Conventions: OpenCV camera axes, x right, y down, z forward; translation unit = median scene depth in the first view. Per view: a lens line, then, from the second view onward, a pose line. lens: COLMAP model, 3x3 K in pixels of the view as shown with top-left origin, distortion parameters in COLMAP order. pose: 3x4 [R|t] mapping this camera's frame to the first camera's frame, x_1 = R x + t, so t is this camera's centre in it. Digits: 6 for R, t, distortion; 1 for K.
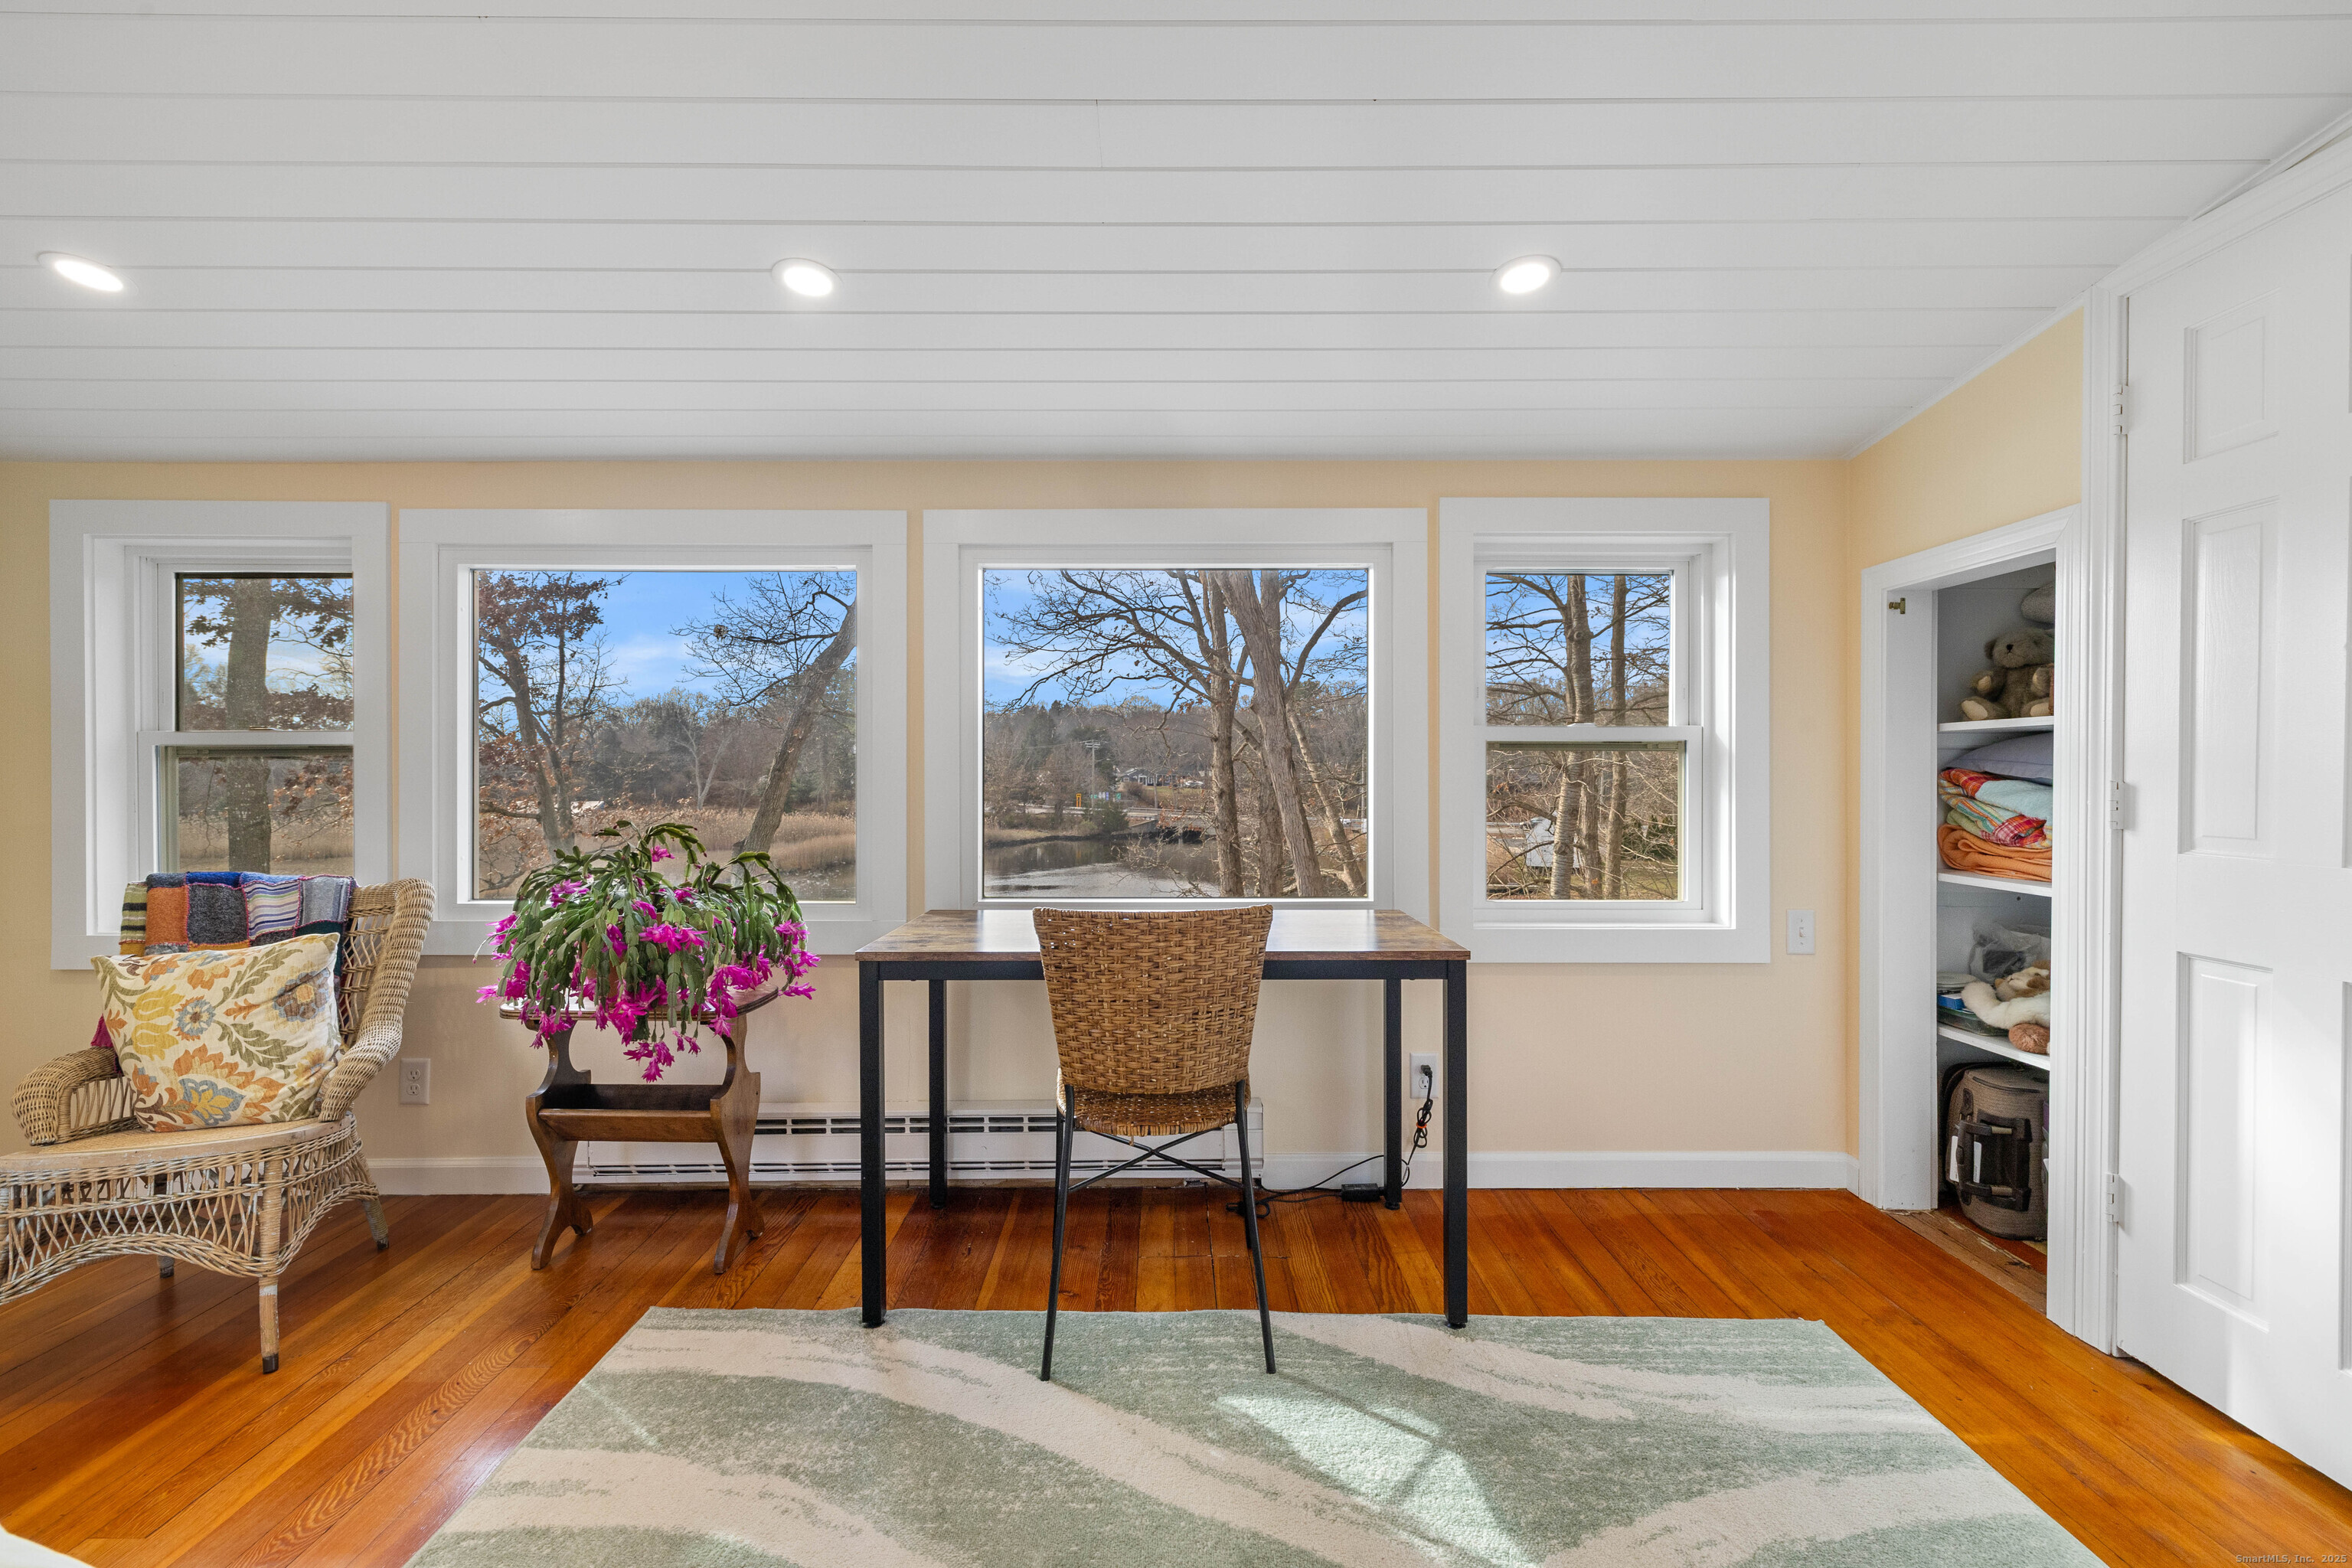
lens RADIAL K [[991.5, 0, 1178.9], [0, 991.5, 779.1], [0, 0, 1]] dist [0.002700, -0.000575]
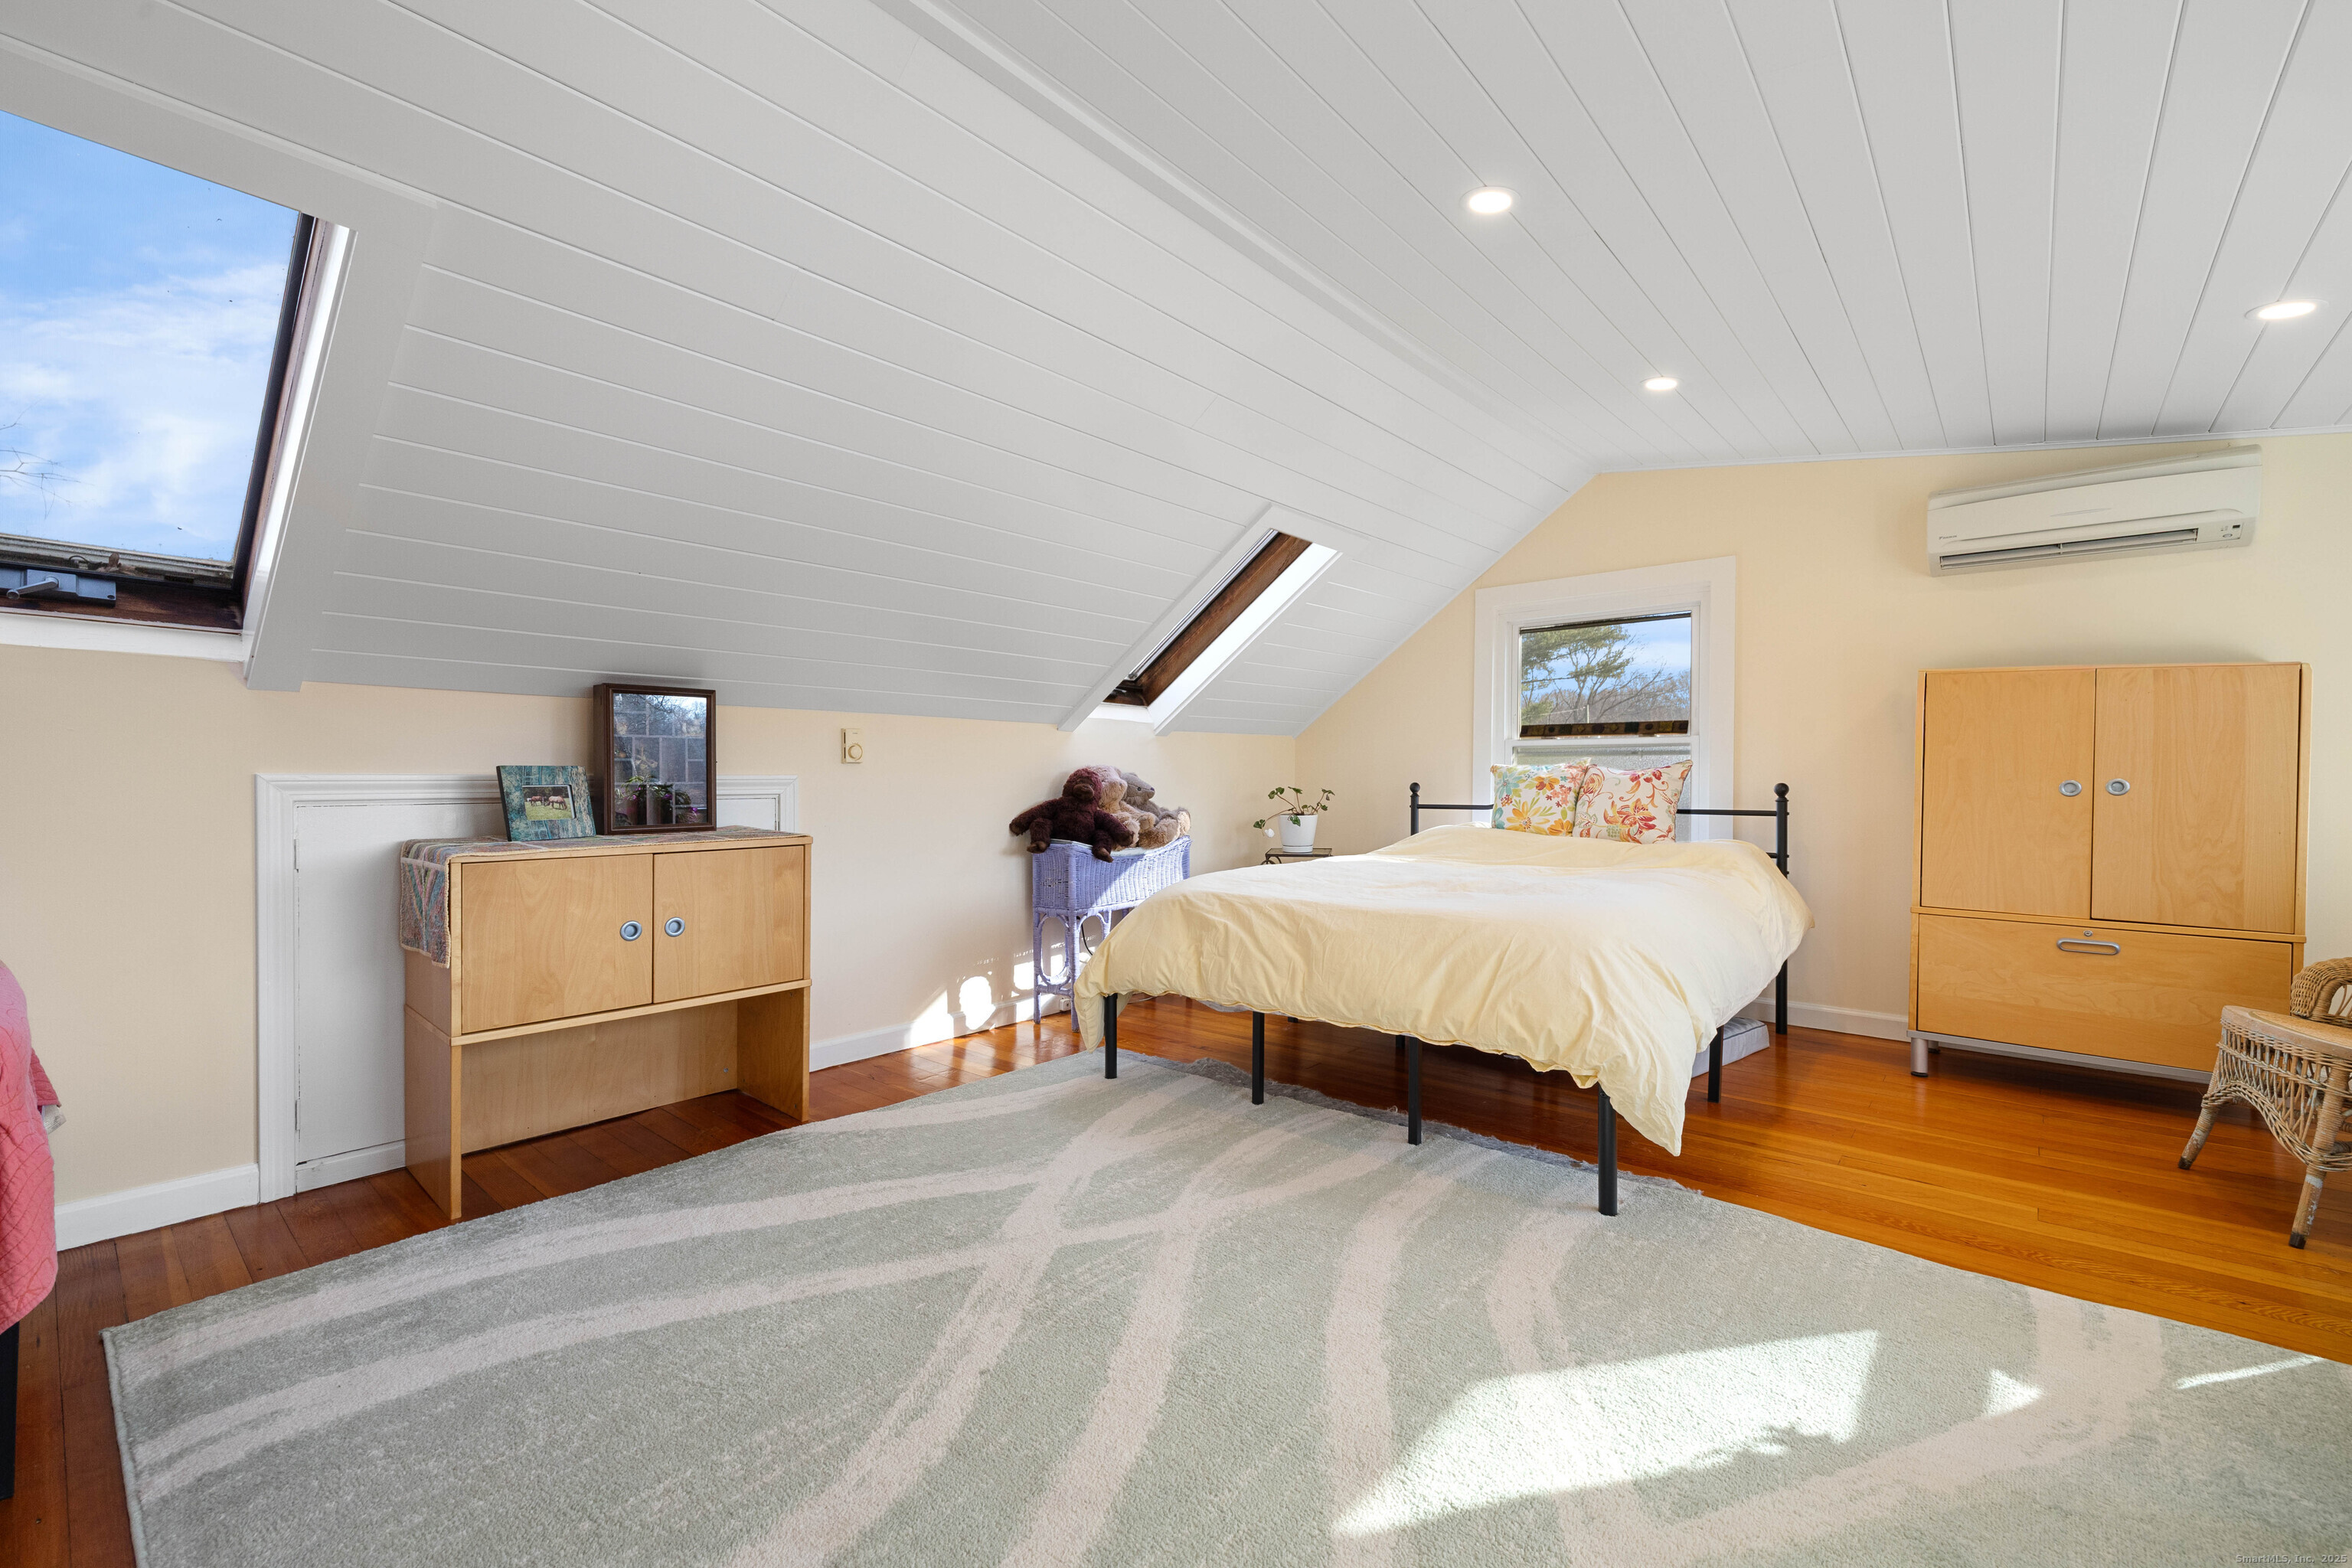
lens RADIAL K [[991.5, 0, 1169.0], [0, 991.5, 779.7], [0, 0, 1]] dist [0.002700, -0.000575]
pose [[-0.659650, 0.000778, -0.751573, 0.658067], [-0.001783, 0.999995, 0.002599, 0.064807], [0.751571, 0.003054, -0.659645, 0.690703]]
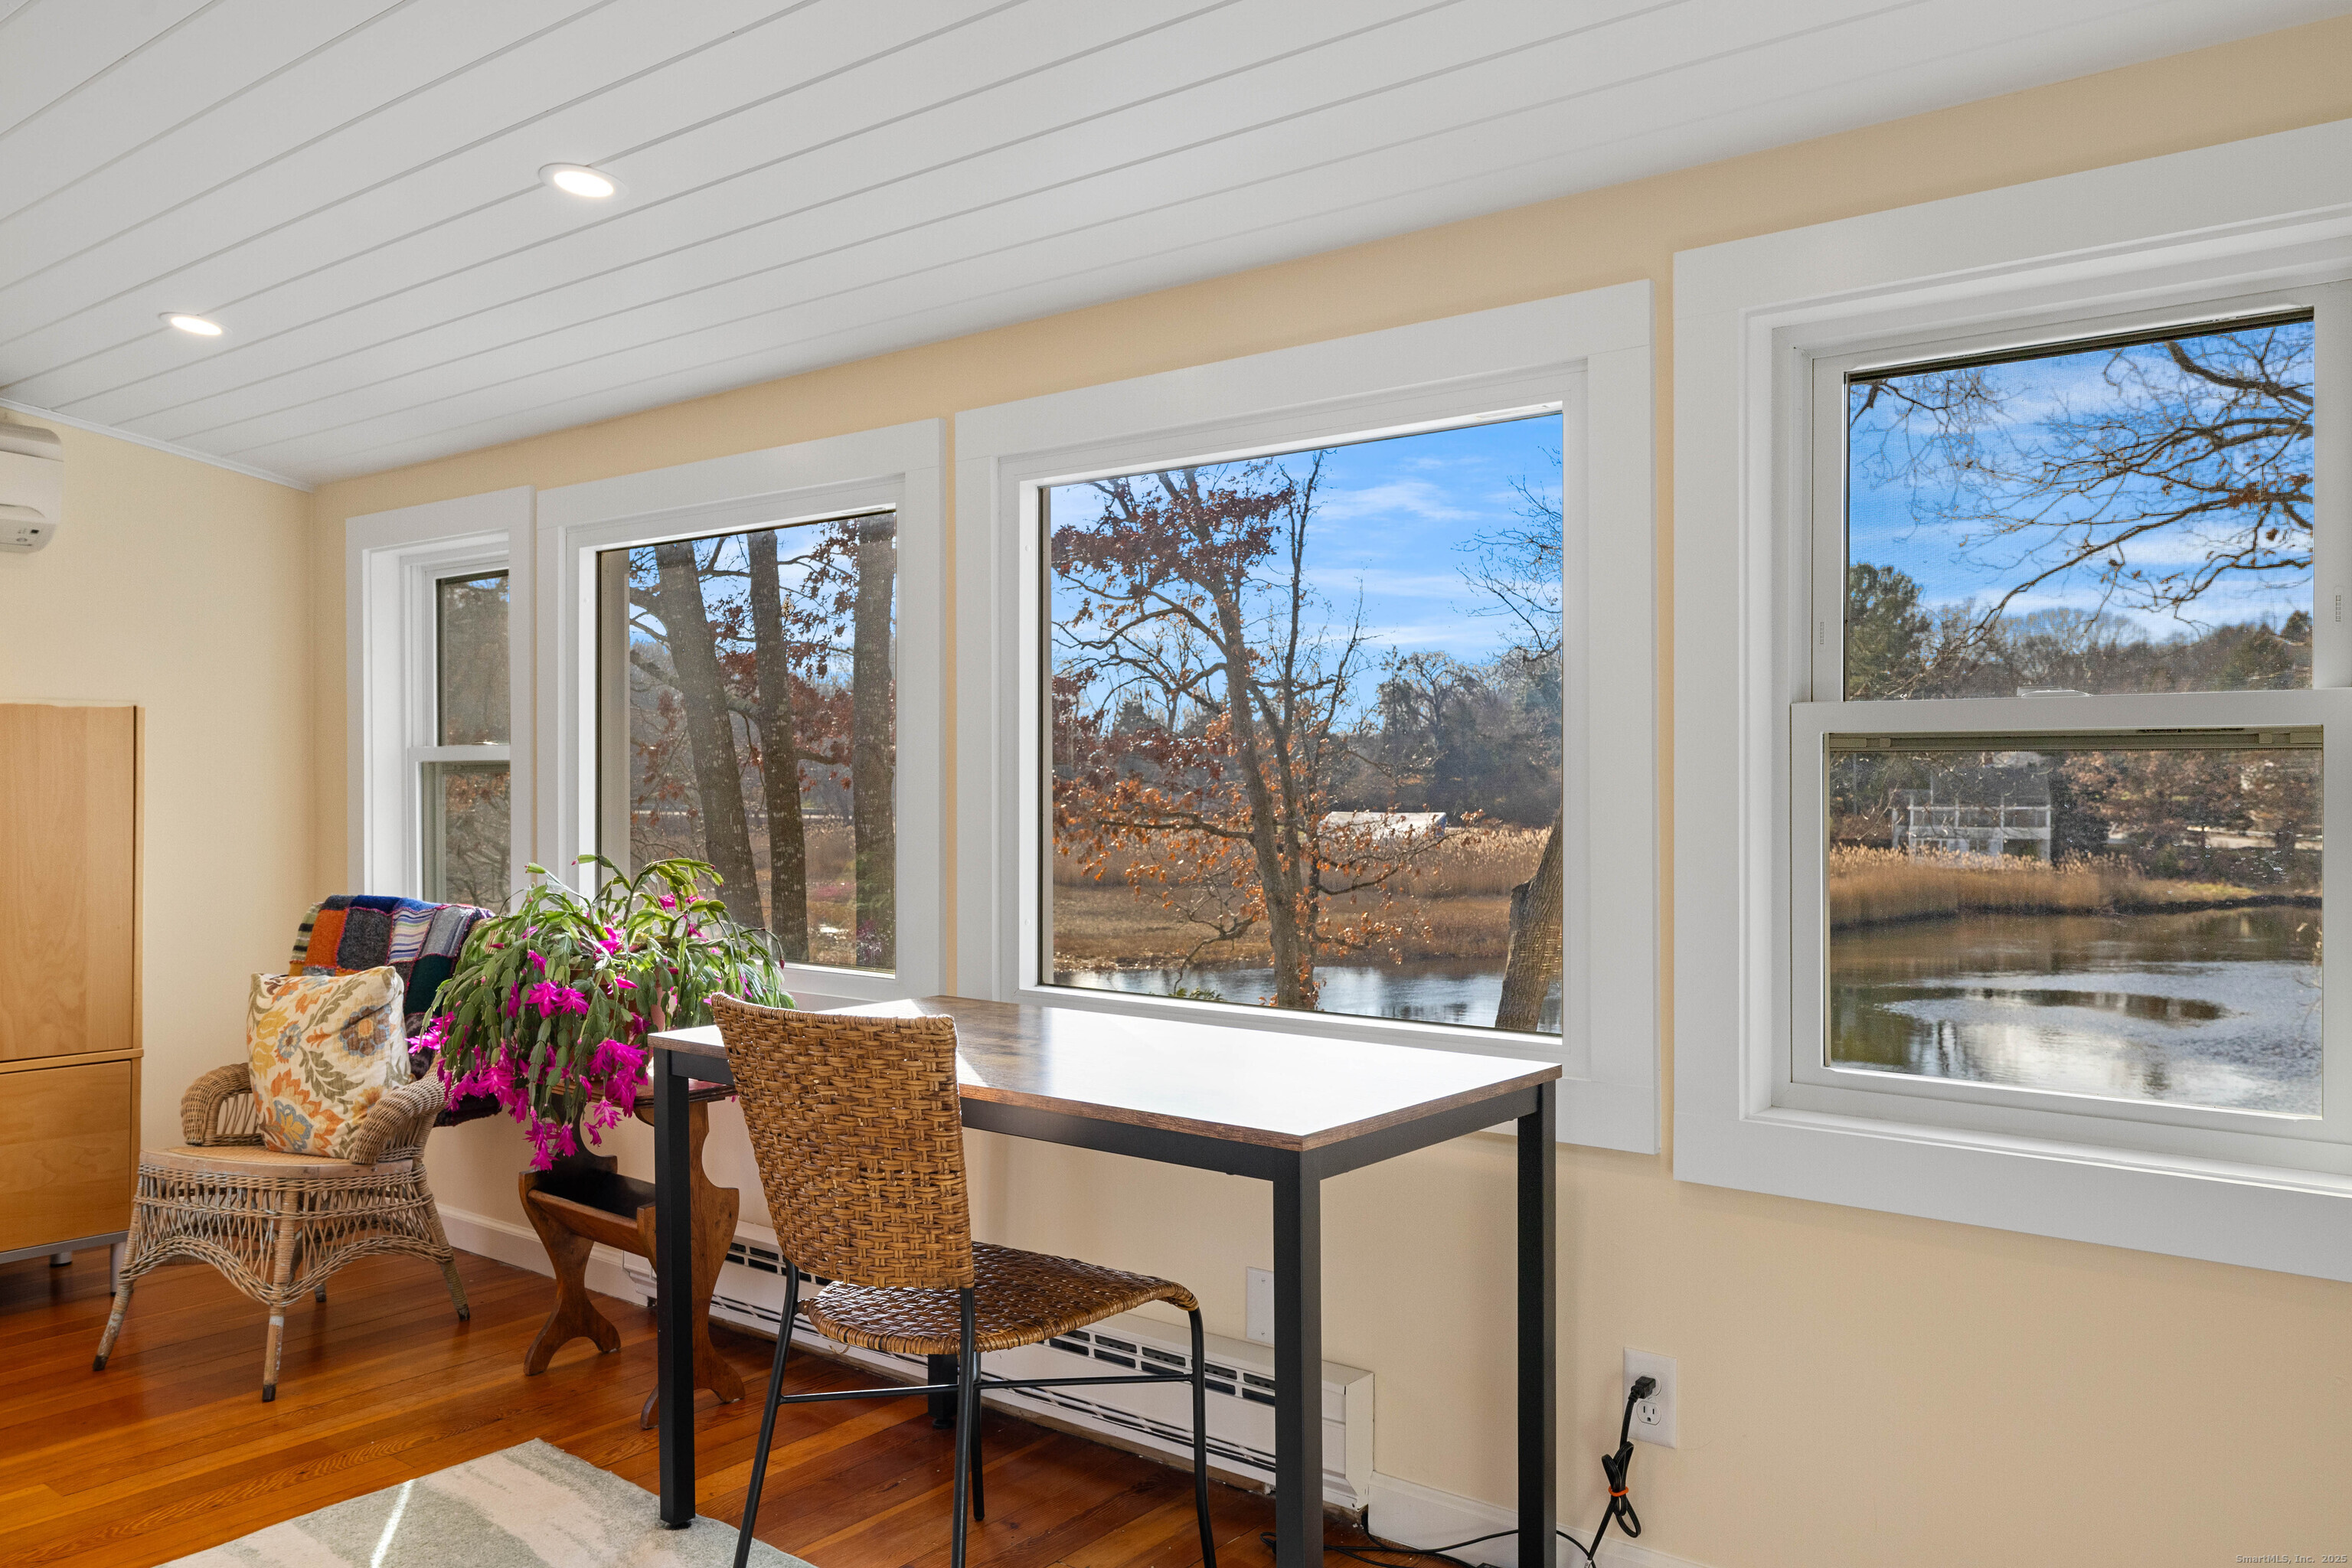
lens RADIAL K [[1774.6, 0, 1163.5], [0, 1774.6, 778.5], [0, 0, 1]] dist [-0.000513, 0.005248]
pose [[0.770772, -0.000508, -0.637111, 0.796376], [0.001015, 0.999999, 0.000430, -0.022853], [0.637110, -0.000978, 0.770772, 0.178810]]
